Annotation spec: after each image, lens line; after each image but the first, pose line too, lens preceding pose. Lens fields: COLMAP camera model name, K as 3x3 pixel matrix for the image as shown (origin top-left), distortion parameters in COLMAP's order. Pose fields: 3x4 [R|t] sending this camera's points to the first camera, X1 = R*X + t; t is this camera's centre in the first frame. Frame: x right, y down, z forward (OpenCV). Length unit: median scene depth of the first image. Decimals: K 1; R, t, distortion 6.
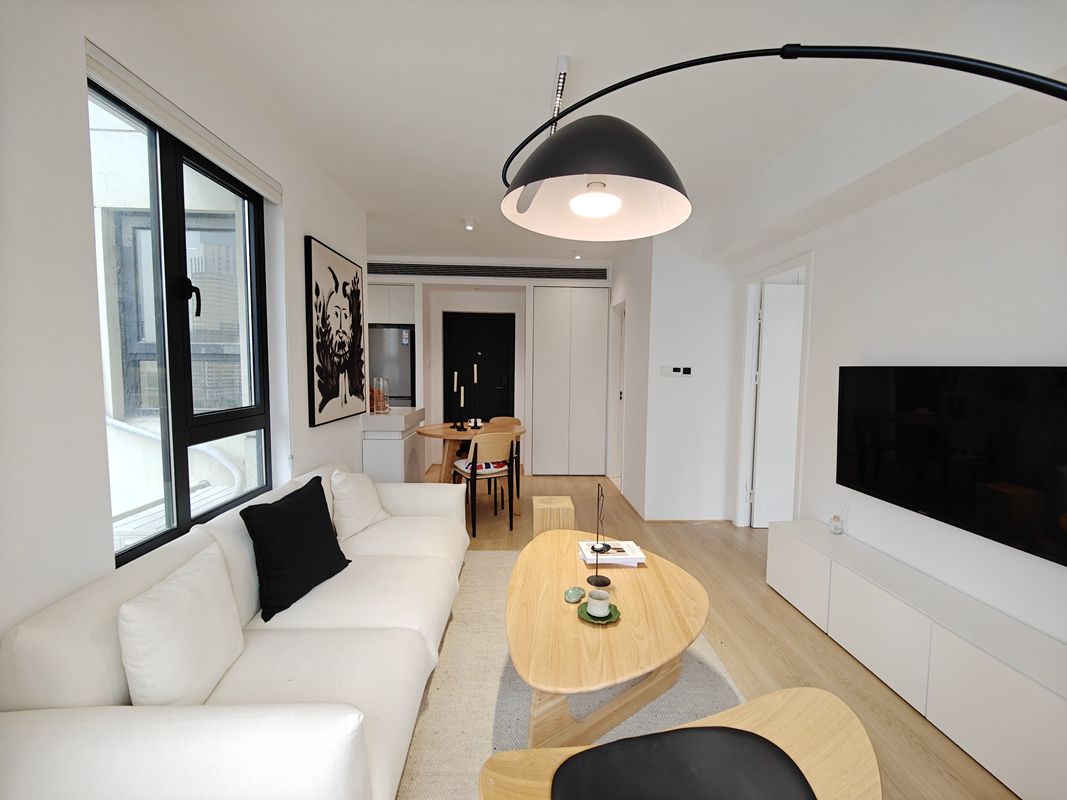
lens RADIAL K [[463.8, 0, 544.3], [0, 463.8, 400.3], [0, 0, 1]] dist [0.004364, -0.006082]
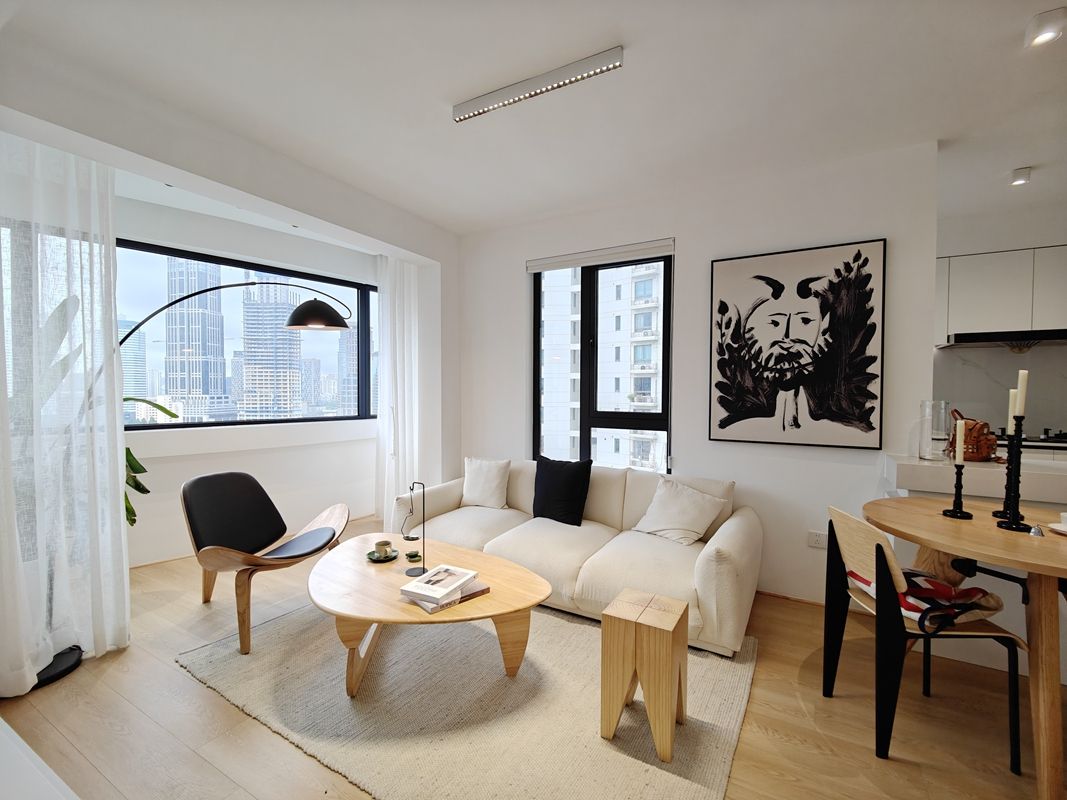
lens RADIAL K [[463.8, 0, 530.2], [0, 463.8, 403.0], [0, 0, 1]] dist [0.004364, -0.006082]
pose [[-0.543280, 0.010832, -0.839481, 0.548819], [-0.071204, 0.995720, 0.058928, -0.053833], [0.836526, 0.091789, -0.540184, 1.107315]]
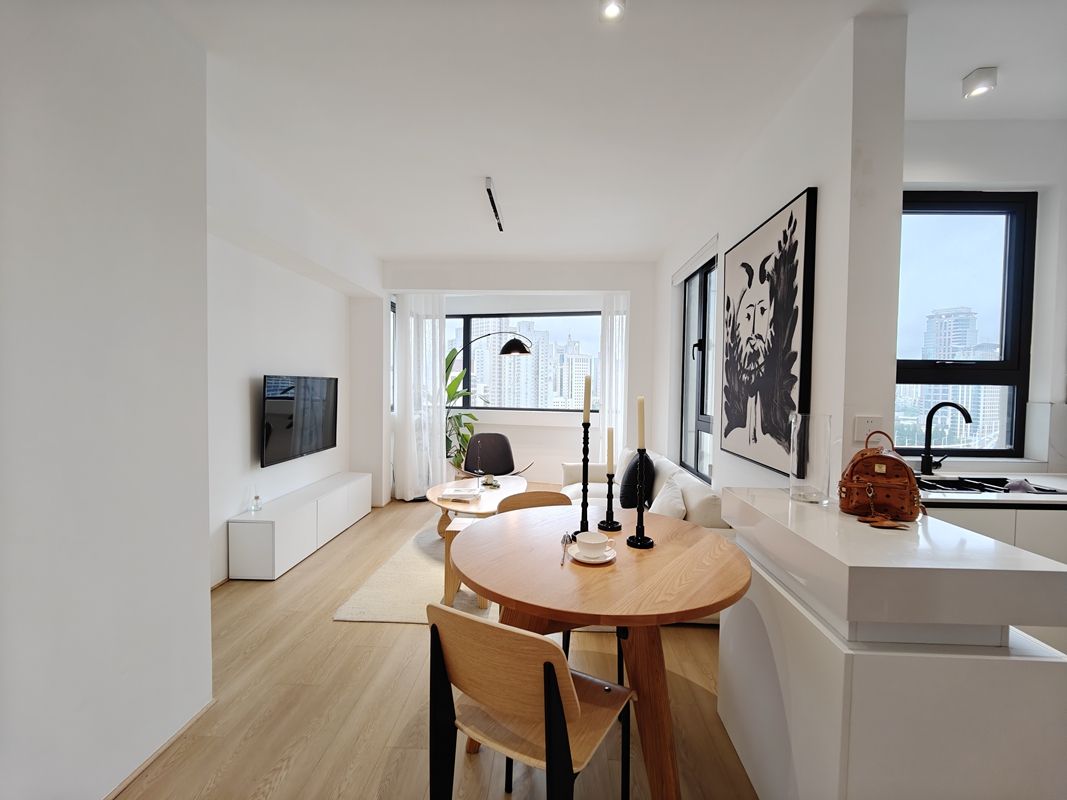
lens RADIAL K [[463.8, 0, 532.9], [0, 463.8, 400.7], [0, 0, 1]] dist [0.004364, -0.006082]
pose [[-0.994551, -0.029170, 0.100089, -0.183573], [-0.018600, 0.994303, 0.104957, -0.123943], [-0.102580, 0.102524, -0.989427, 1.792218]]
